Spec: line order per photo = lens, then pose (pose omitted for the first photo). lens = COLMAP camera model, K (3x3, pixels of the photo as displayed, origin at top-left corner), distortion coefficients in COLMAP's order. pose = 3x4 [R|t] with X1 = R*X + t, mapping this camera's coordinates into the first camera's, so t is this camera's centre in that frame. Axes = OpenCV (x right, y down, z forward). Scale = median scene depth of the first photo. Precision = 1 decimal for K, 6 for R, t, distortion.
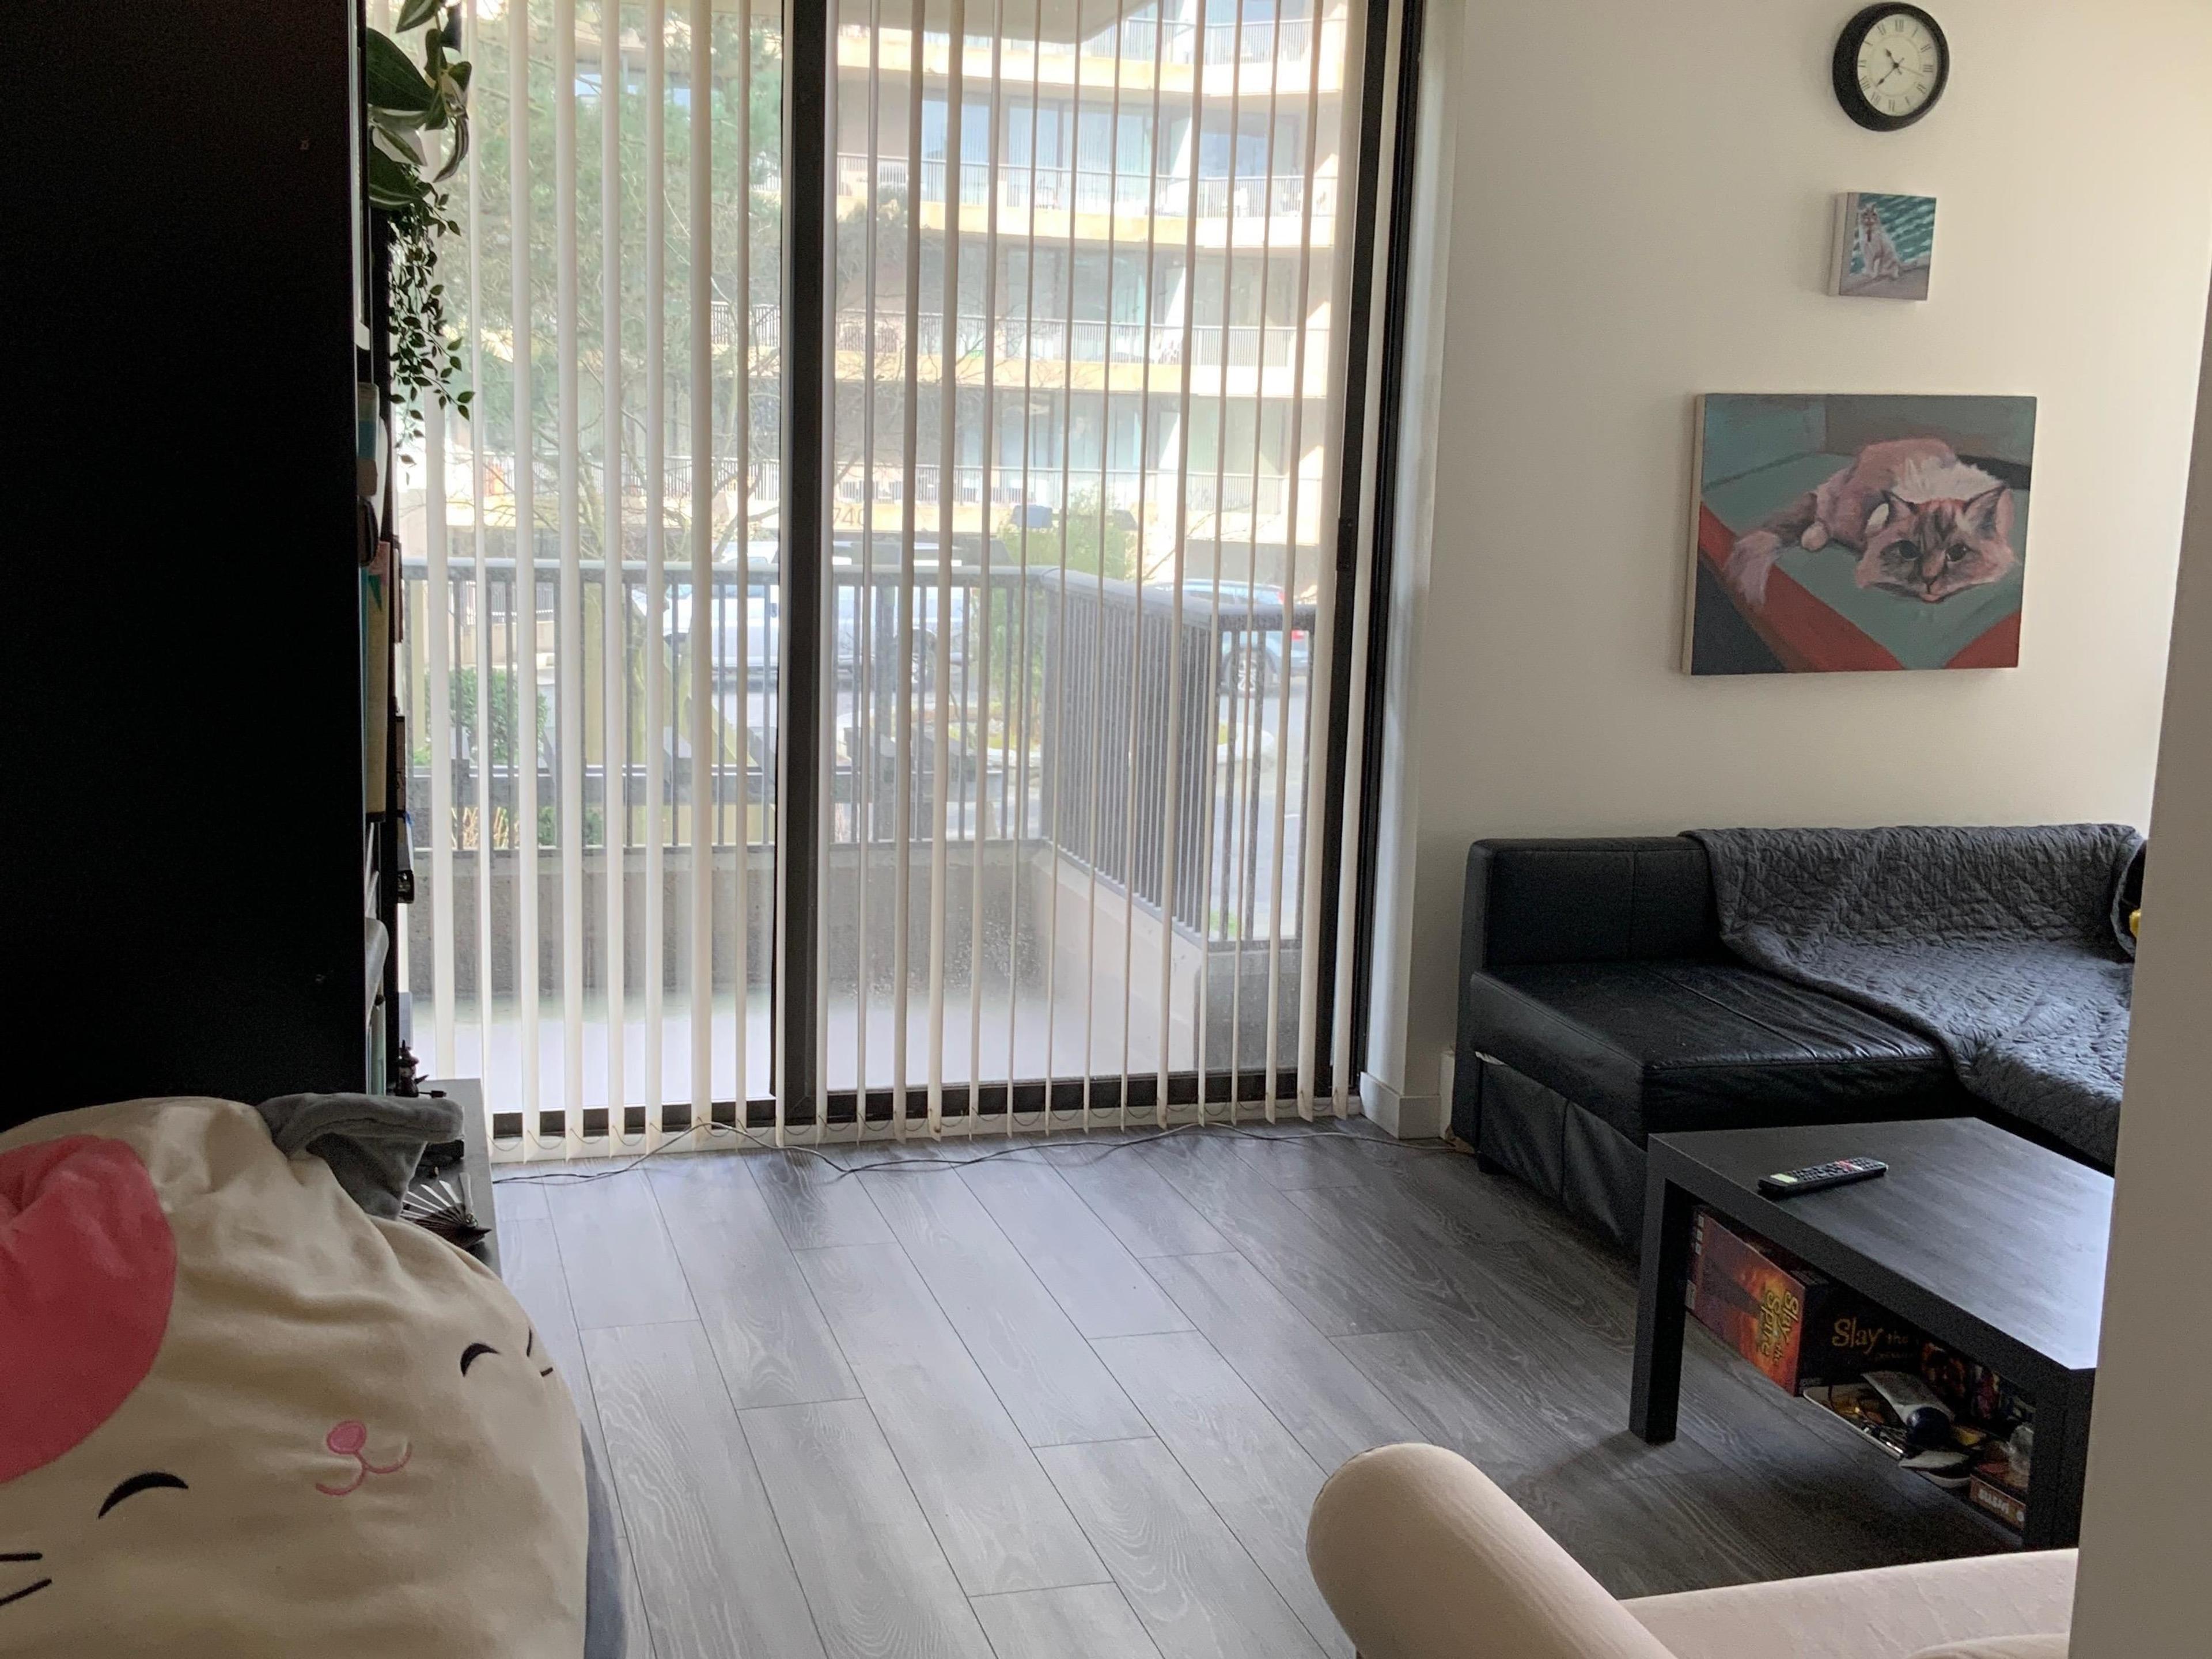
lens RADIAL K [[2452.4, 0, 1108.5], [0, 2452.4, 823.2], [0, 0, 1]] dist [0.025208, 0.000000]
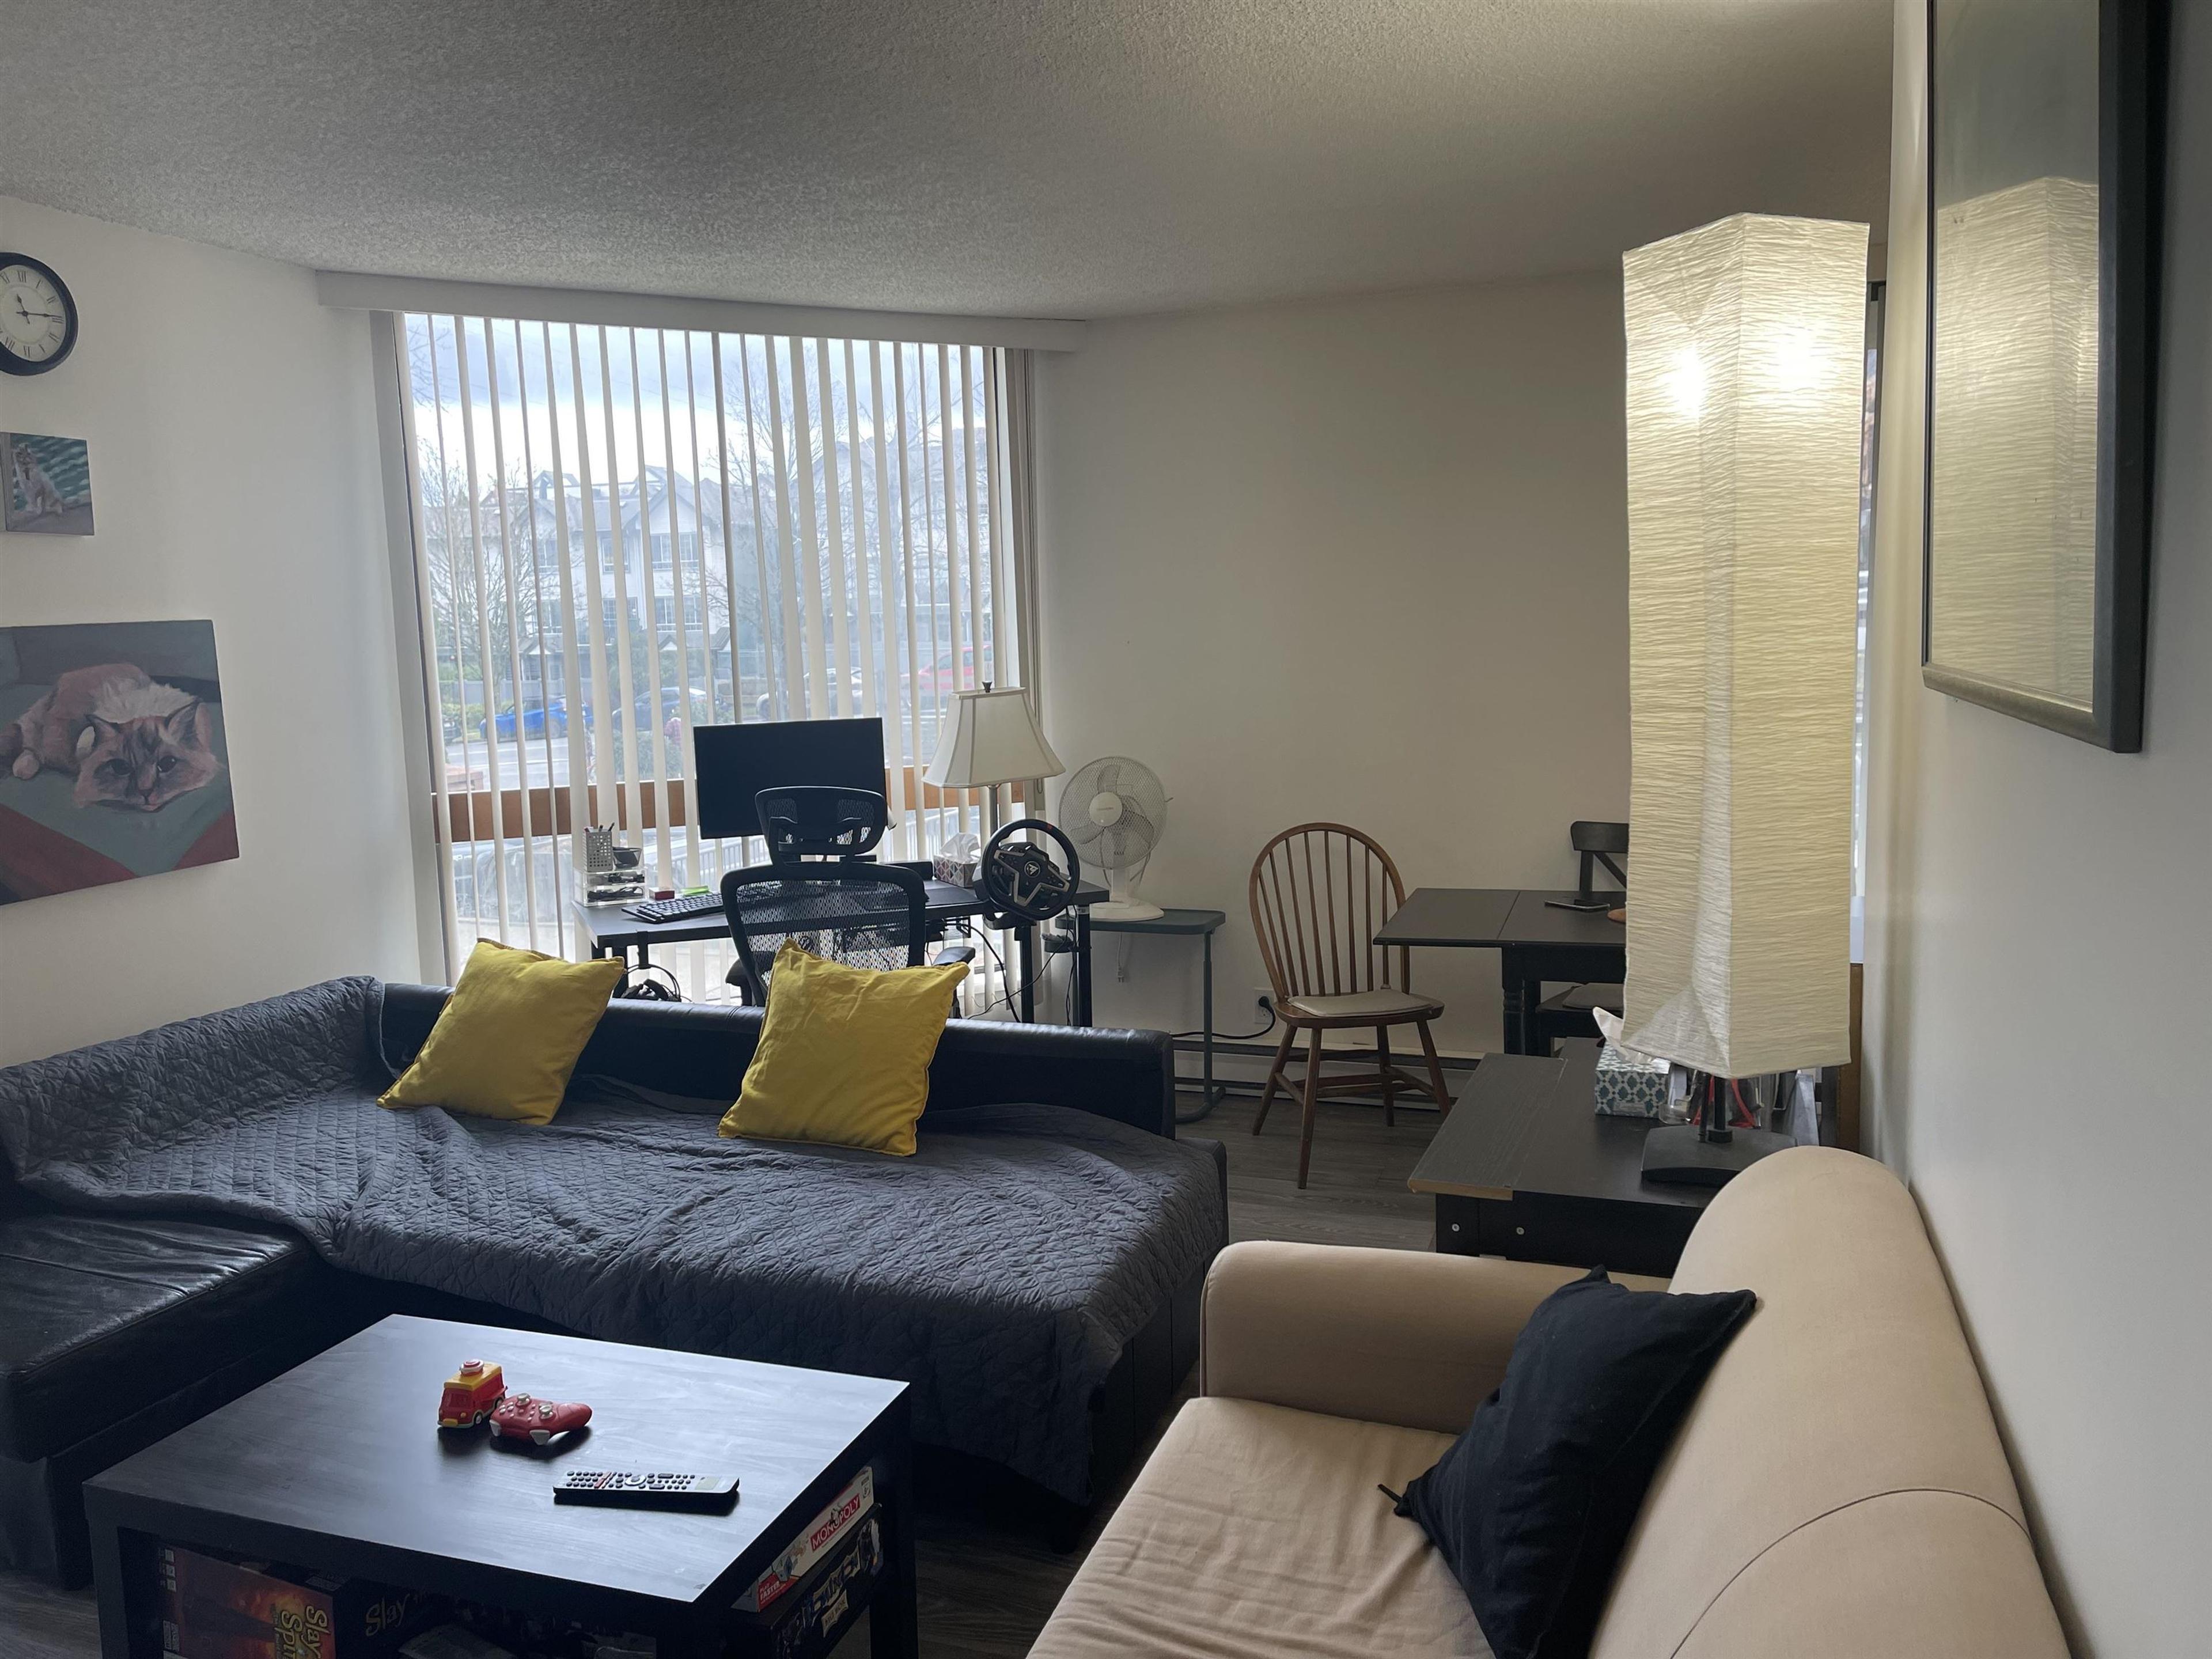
lens RADIAL K [[1657.2, 0, 1103.3], [0, 1657.2, 827.5], [0, 0, 1]] dist [0.061994, -0.083135]
pose [[0.593537, -0.144351, 0.791755, -0.001647], [0.170823, 0.983963, 0.051337, -0.050748], [-0.786469, 0.104780, 0.608678, 0.228392]]
